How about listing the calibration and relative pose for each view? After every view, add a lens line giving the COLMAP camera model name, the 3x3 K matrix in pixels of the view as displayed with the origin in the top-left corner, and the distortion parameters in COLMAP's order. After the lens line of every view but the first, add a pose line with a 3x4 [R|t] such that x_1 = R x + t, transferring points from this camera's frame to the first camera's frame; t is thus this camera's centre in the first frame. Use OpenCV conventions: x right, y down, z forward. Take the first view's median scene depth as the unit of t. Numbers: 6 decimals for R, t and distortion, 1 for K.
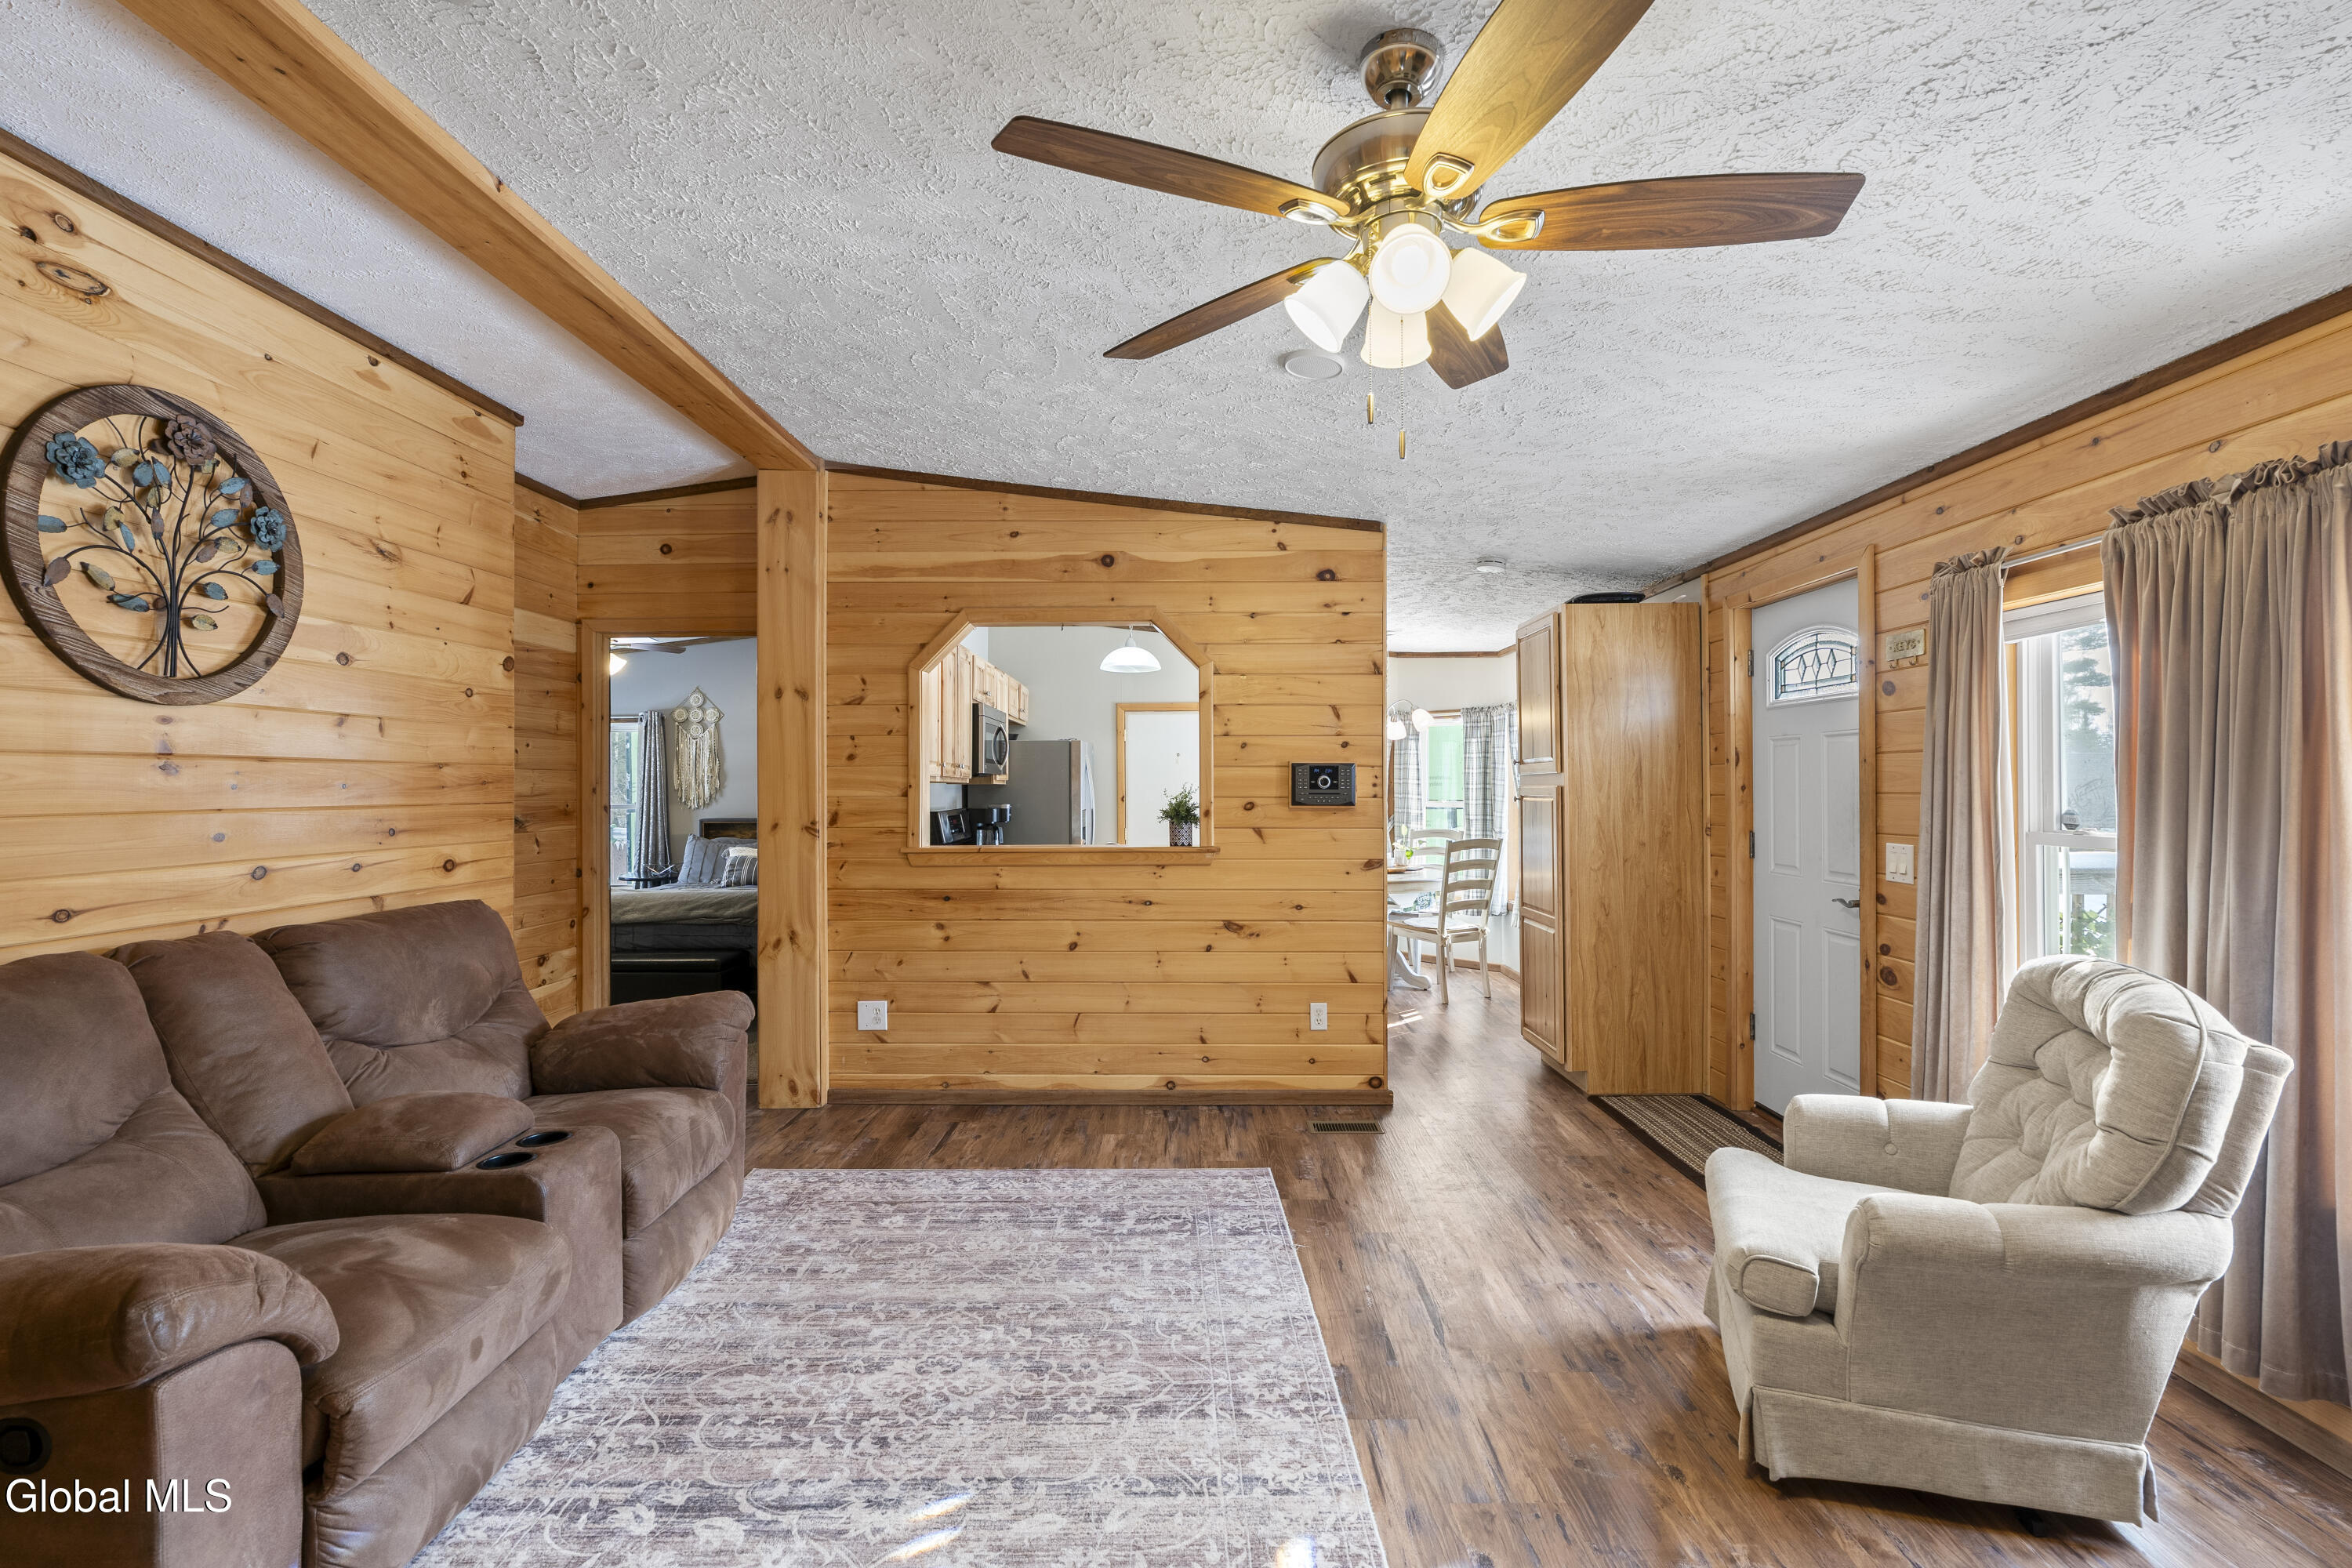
lens RADIAL K [[1073.6, 0, 1174.7], [0, 1073.6, 780.6], [0, 0, 1]] dist [-0.010260, 0.003855]
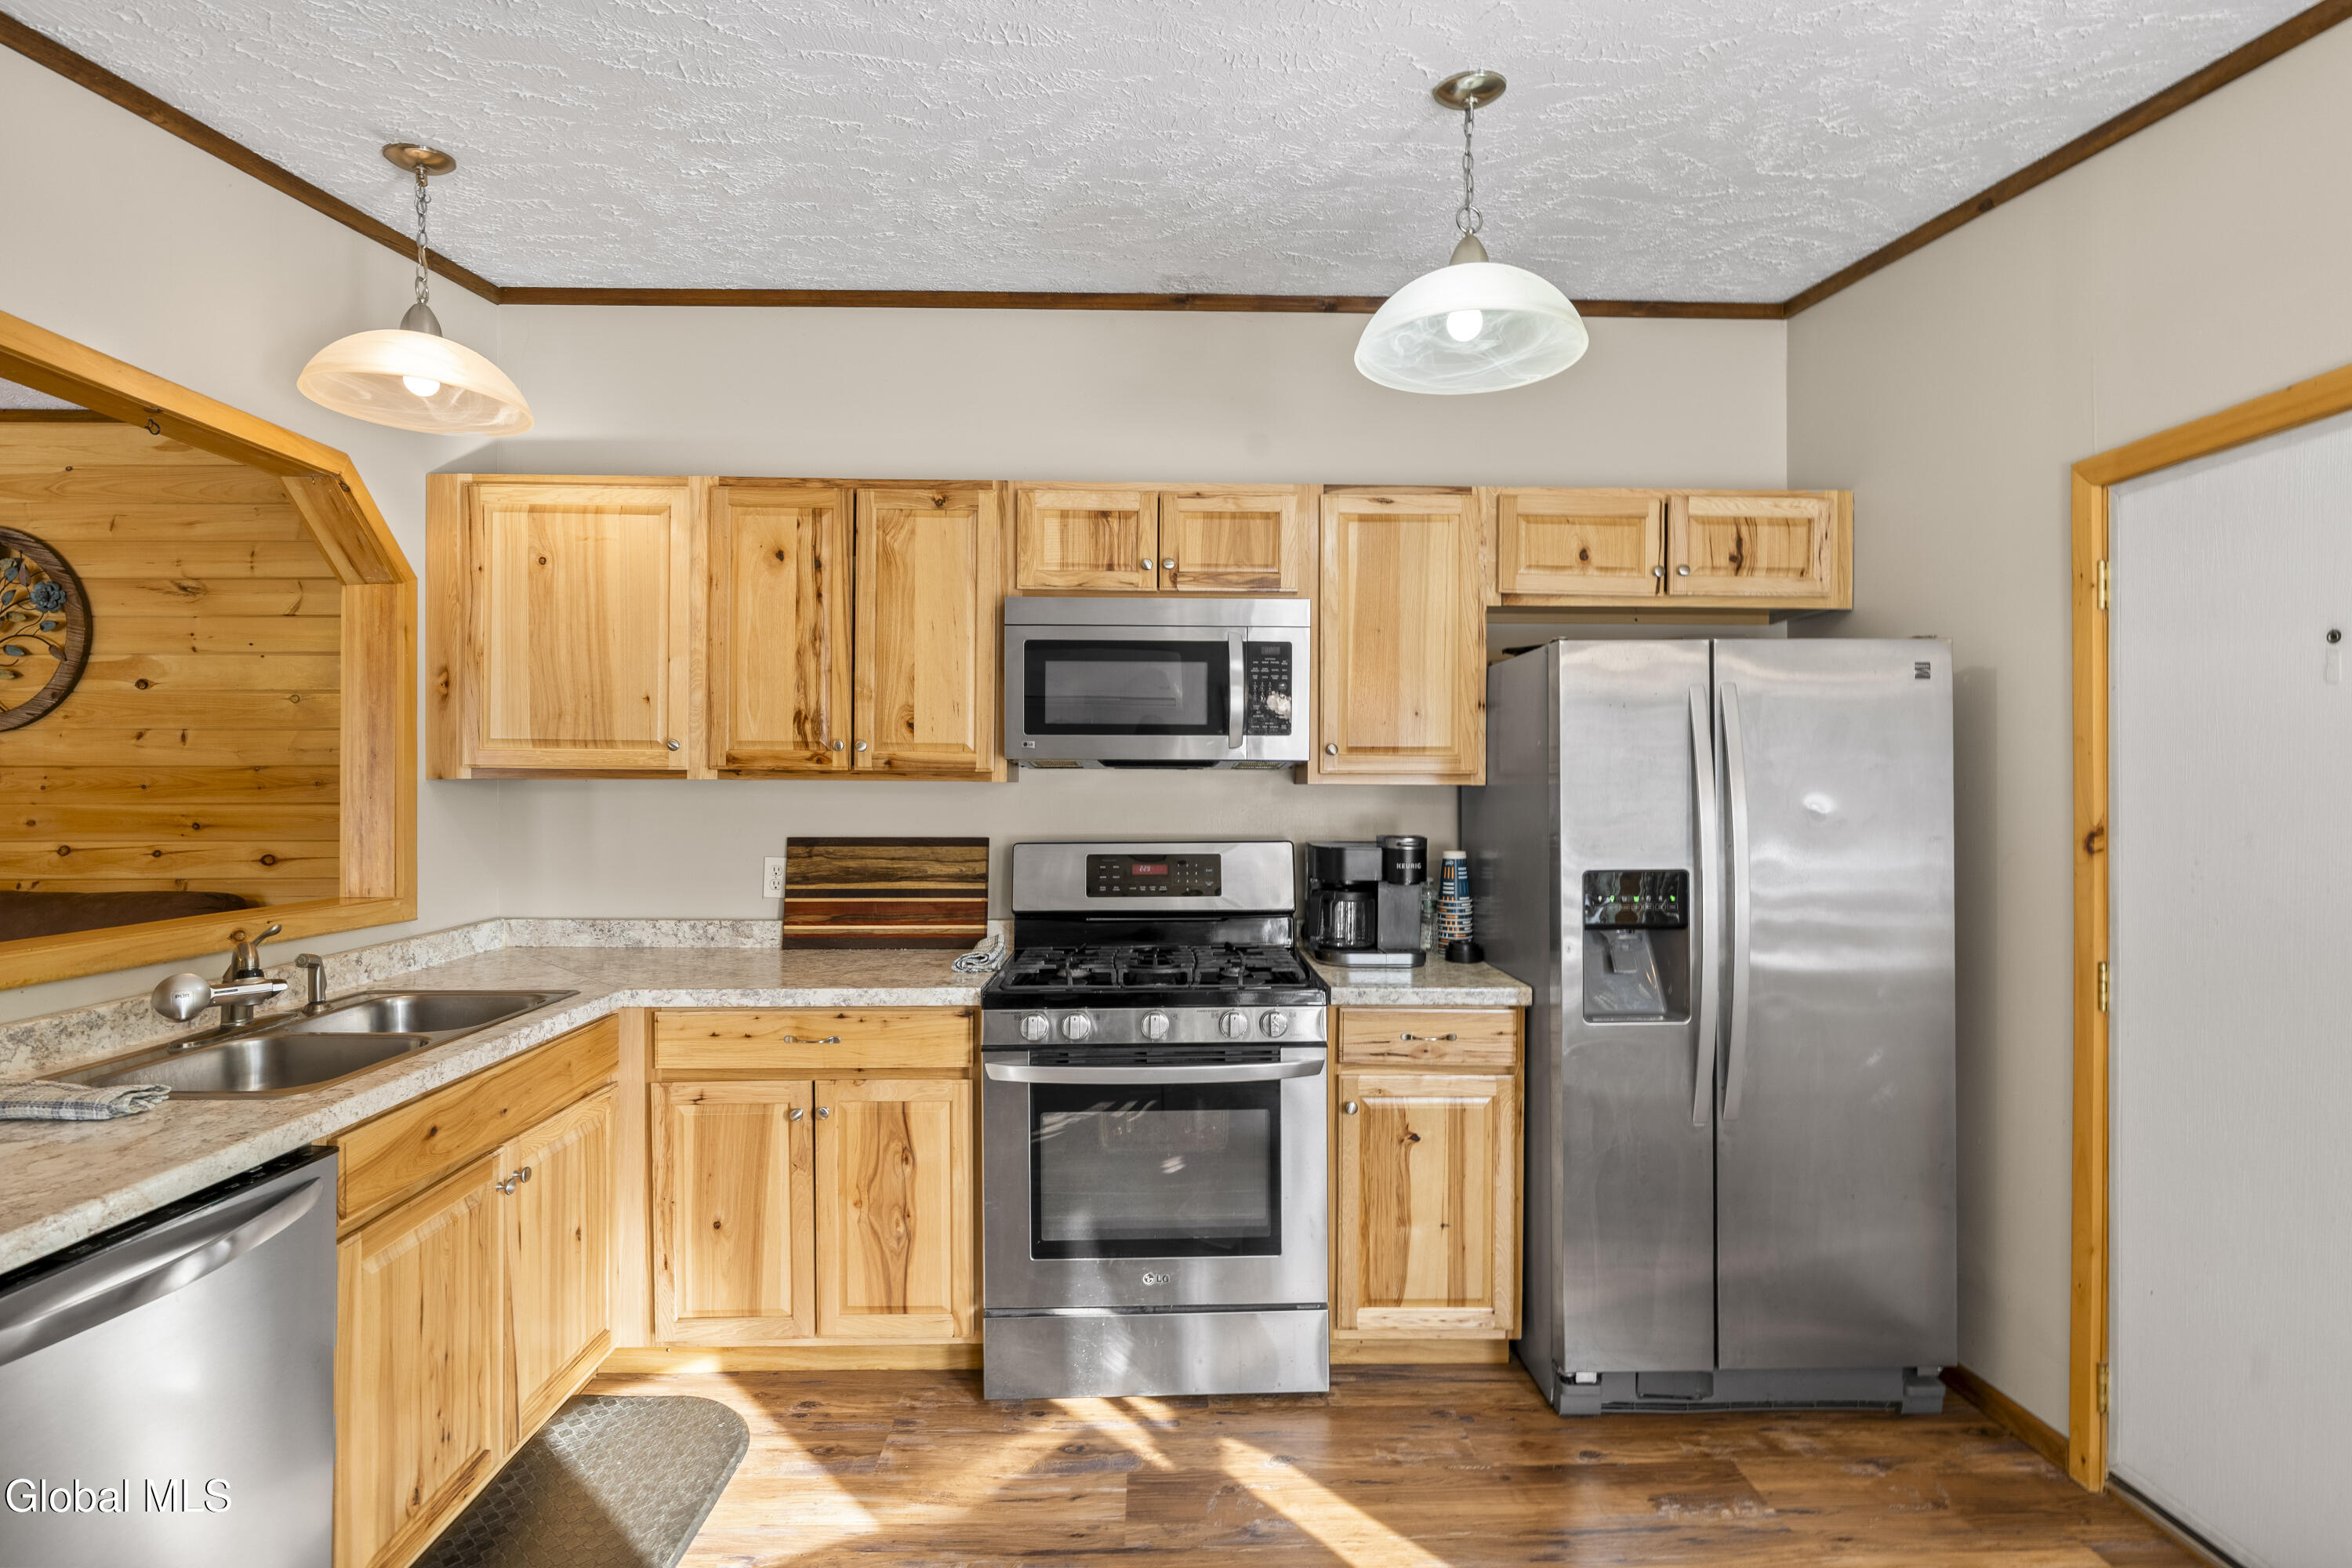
lens RADIAL K [[1142.9, 0, 1177.0], [0, 1142.9, 782.9], [0, 0, 1]] dist [-0.006688, 0.005117]
pose [[0.032946, 0.001231, -0.999456, 0.562065], [0.006978, 0.999975, 0.001462, 0.006468], [0.999433, -0.007022, 0.032937, 2.076024]]
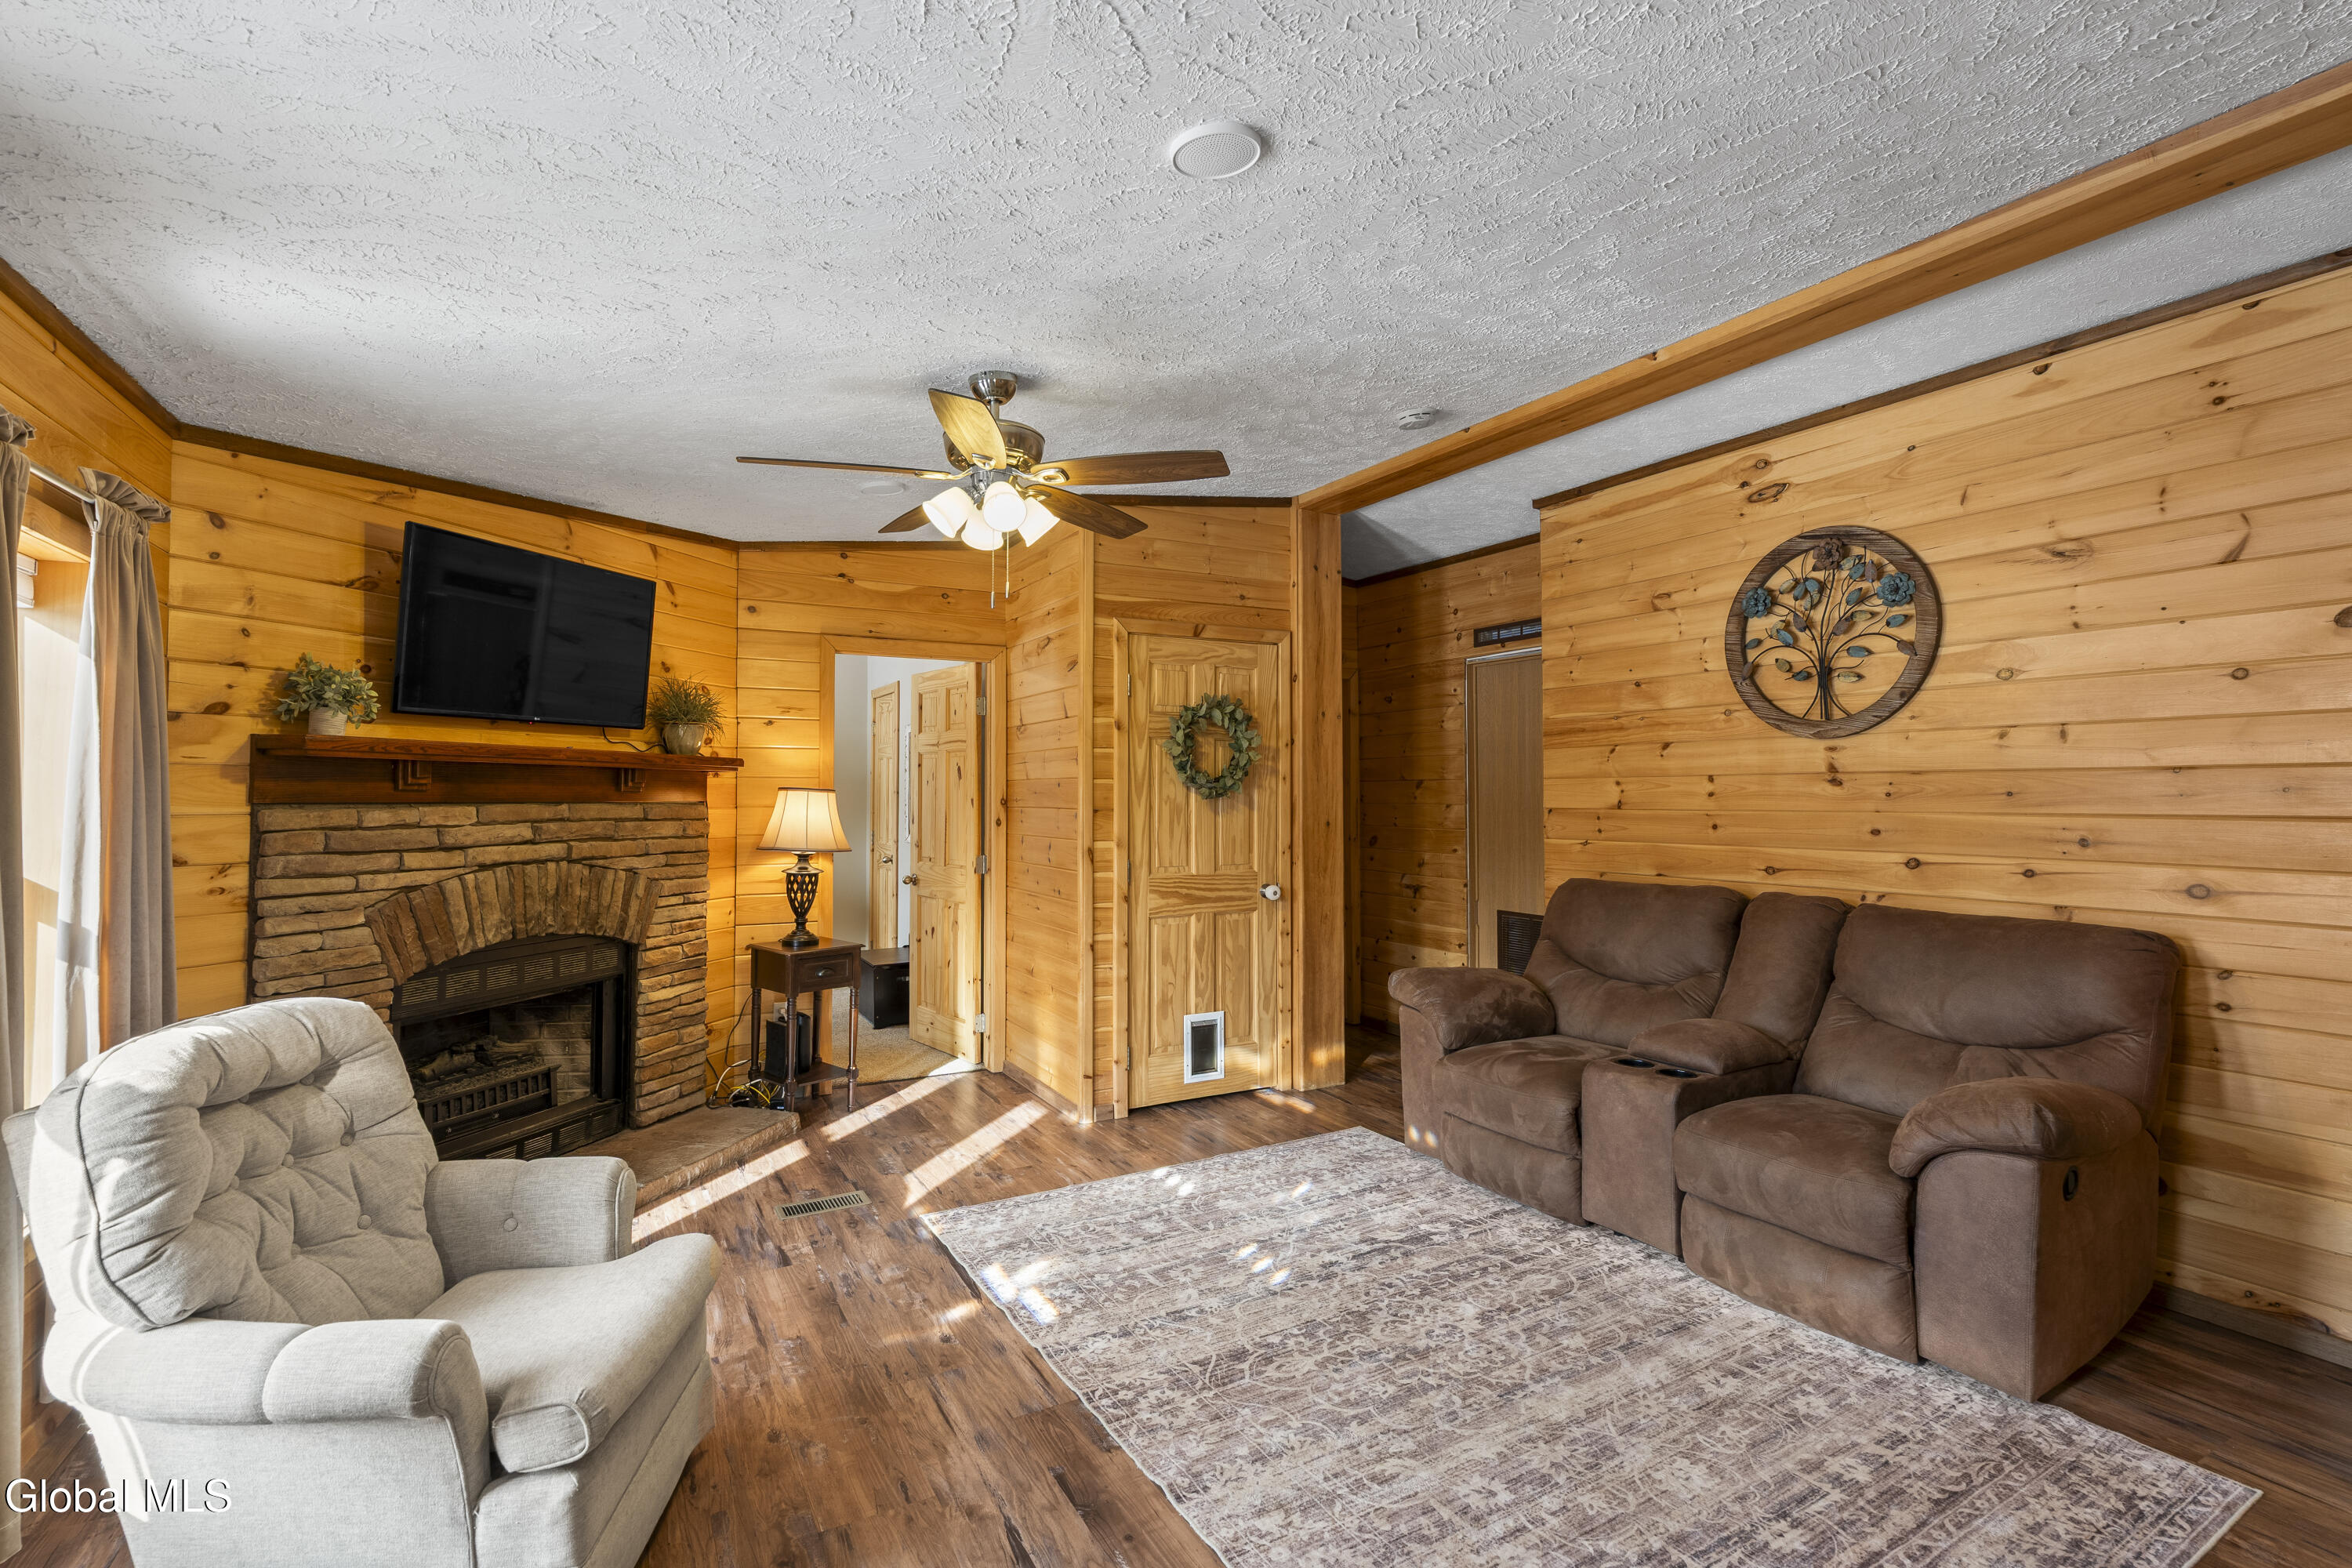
lens RADIAL K [[1073.6, 0, 1183.0], [0, 1073.6, 763.7], [0, 0, 1]] dist [-0.010260, 0.003855]
pose [[-0.871007, -0.010162, -0.491166, 0.437956], [0.005340, 0.999531, -0.030149, 0.002443], [0.491242, -0.028883, -0.870544, 1.464692]]
